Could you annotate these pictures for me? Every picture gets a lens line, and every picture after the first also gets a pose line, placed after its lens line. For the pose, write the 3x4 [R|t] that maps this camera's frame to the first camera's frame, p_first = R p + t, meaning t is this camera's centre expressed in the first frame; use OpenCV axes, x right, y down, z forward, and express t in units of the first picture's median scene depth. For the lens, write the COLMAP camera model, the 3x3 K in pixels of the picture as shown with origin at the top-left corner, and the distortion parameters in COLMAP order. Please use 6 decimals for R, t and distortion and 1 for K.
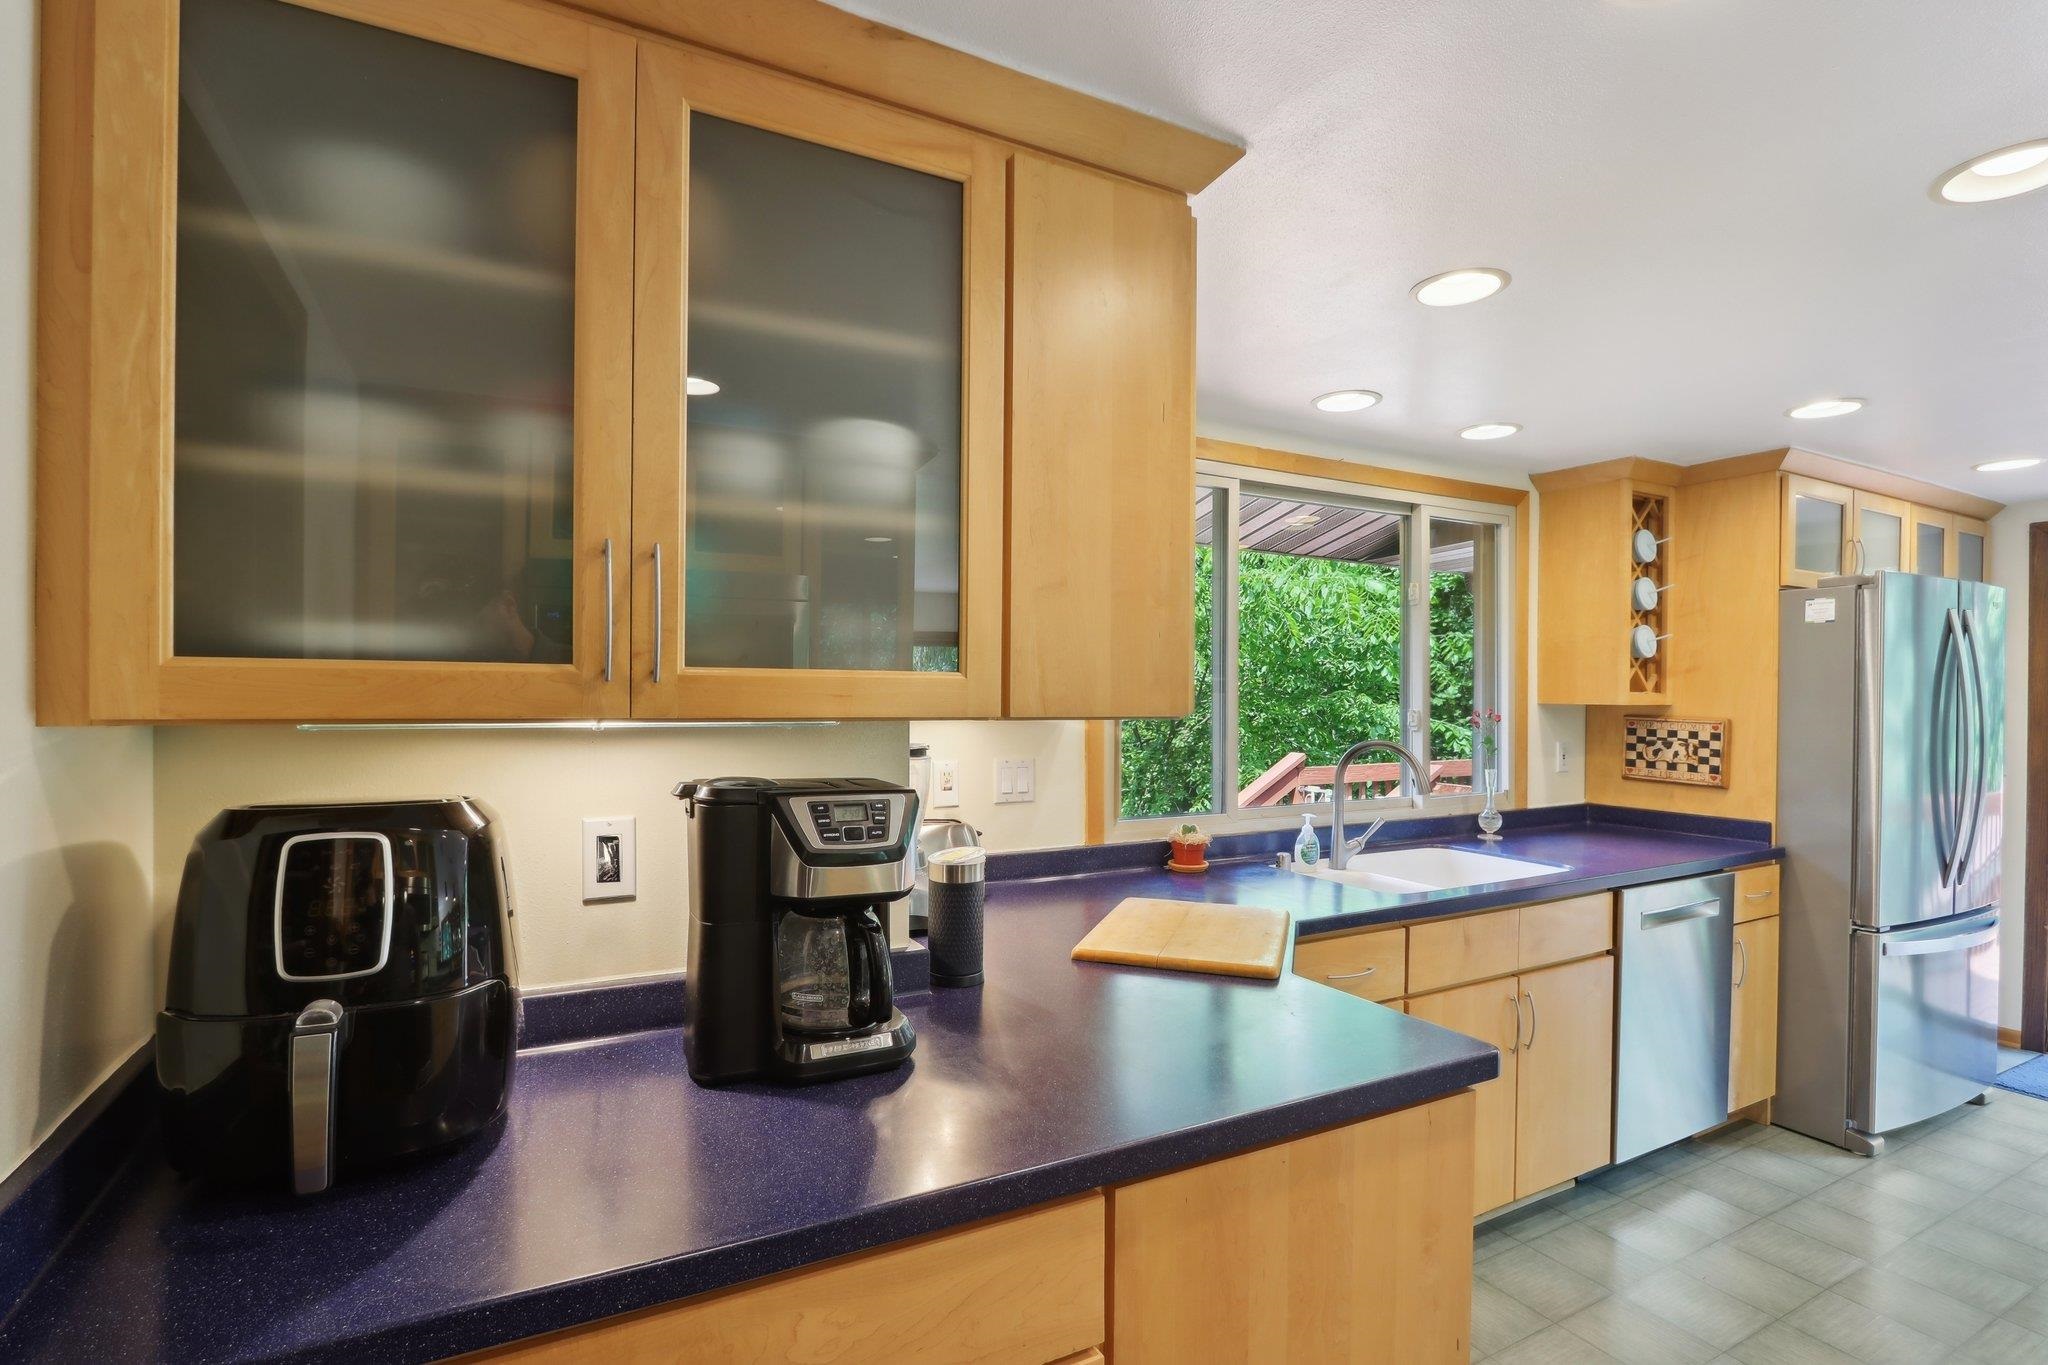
lens RADIAL K [[957.9, 0, 1013.2], [0, 957.9, 703.8], [0, 0, 1]] dist [-0.009597, 0.000864]
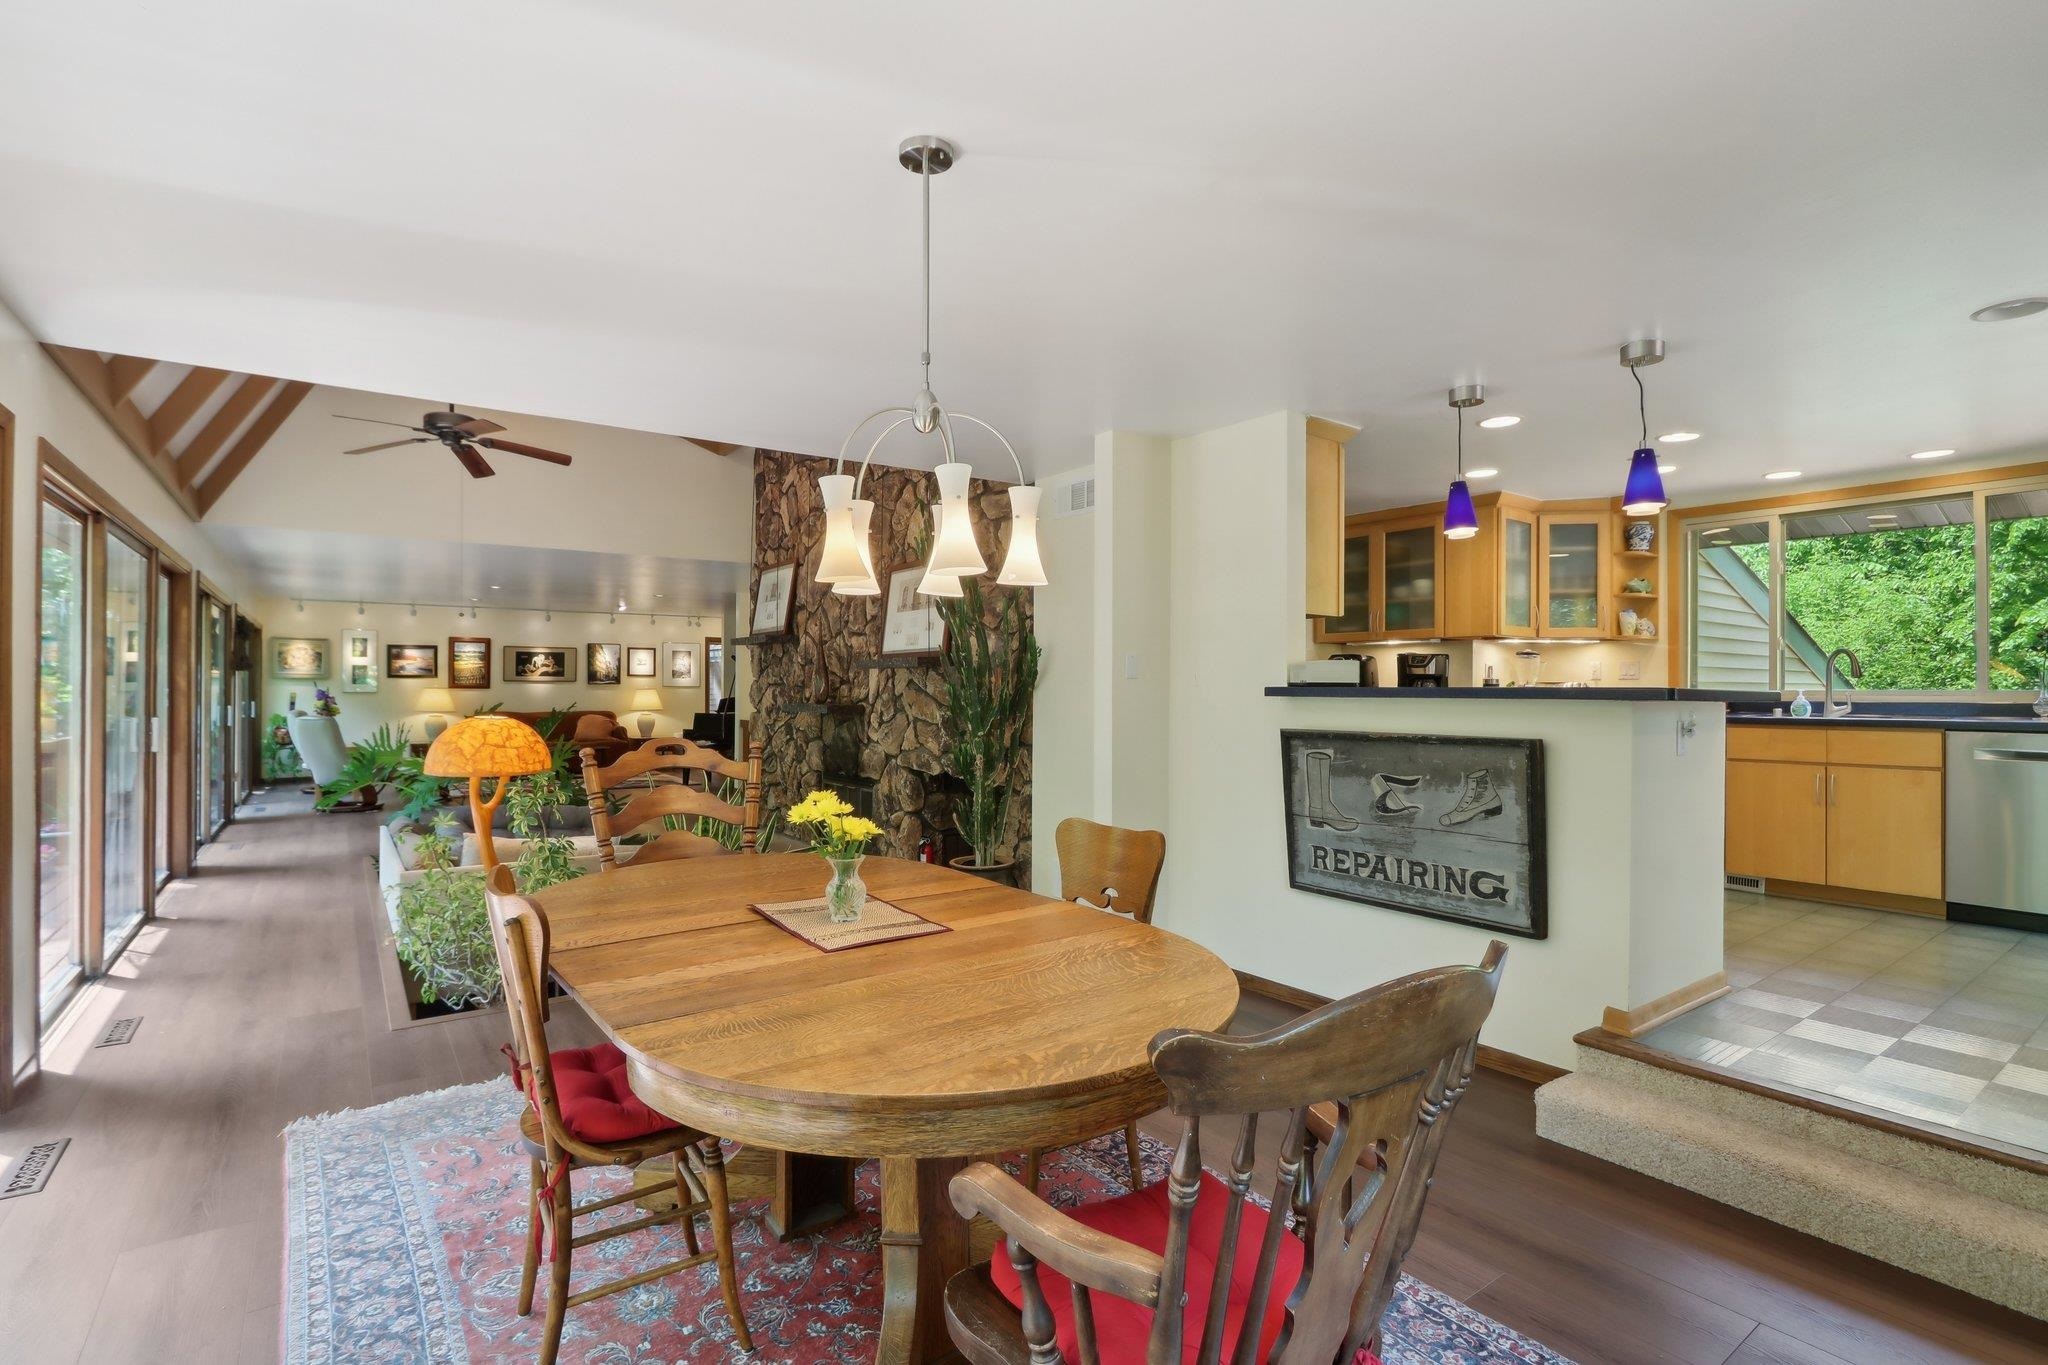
lens RADIAL K [[958.7, 0, 997.6], [0, 958.7, 684.0], [0, 0, 1]] dist [-0.024008, 0.006495]
pose [[0.130072, -0.011313, -0.991440, 1.668295], [-0.012303, 0.999840, -0.013023, 0.128587], [0.991428, 0.013892, 0.129912, -0.687189]]
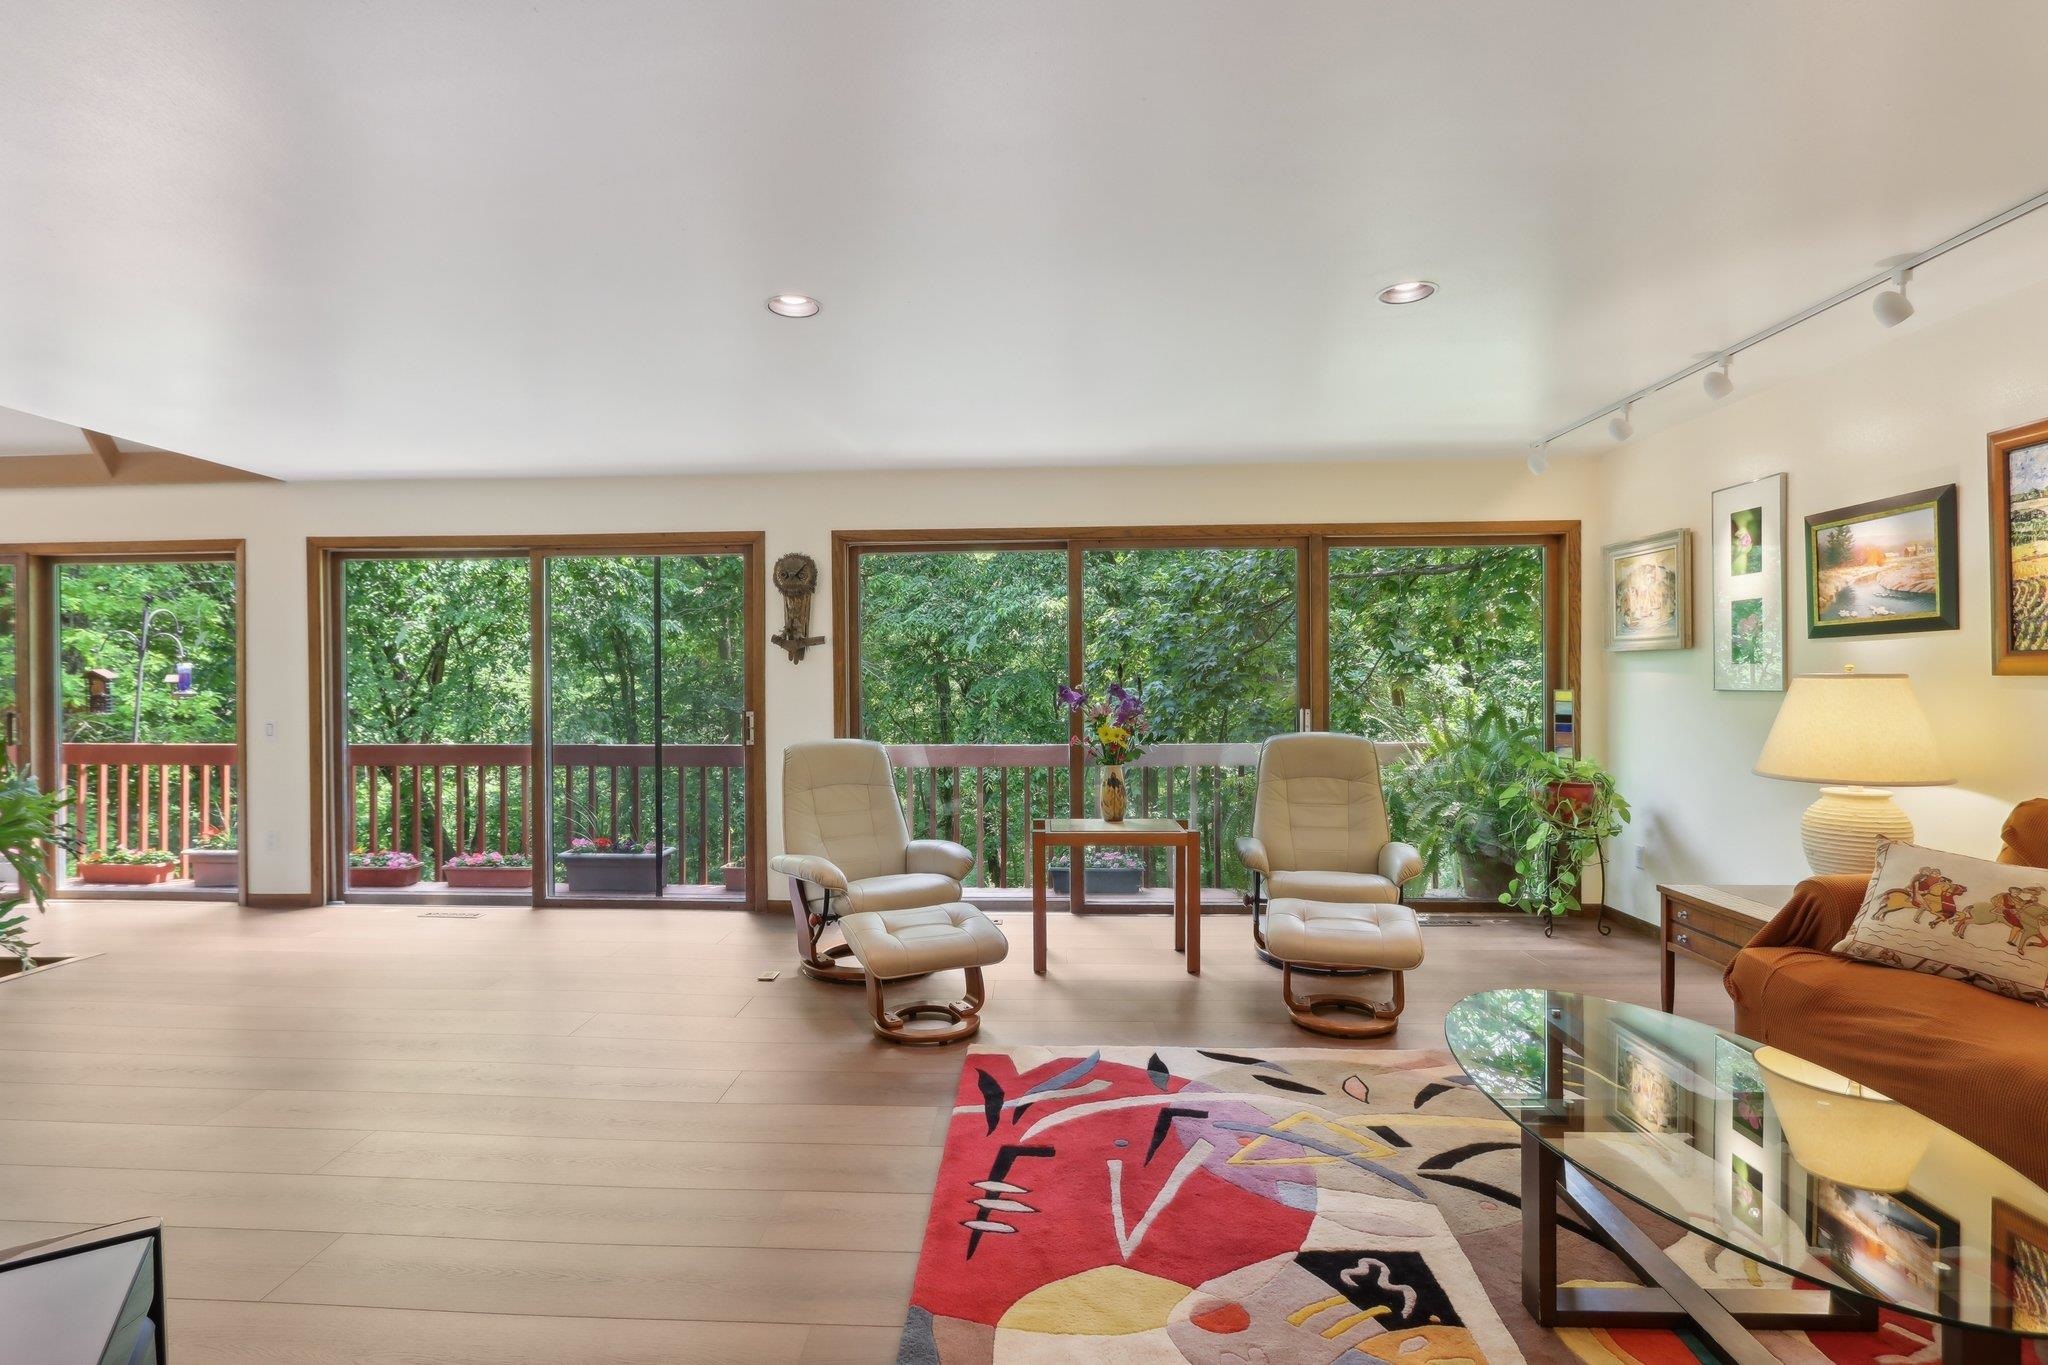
lens RADIAL K [[977.0, 0, 996.0], [0, 977.0, 681.3], [0, 0, 1]] dist [-0.016883, 0.000511]
pose [[-0.862574, -0.002072, 0.505926, -2.574886], [0.005071, 0.999906, 0.012741, 0.111956], [-0.505905, 0.013556, -0.862482, -1.309651]]
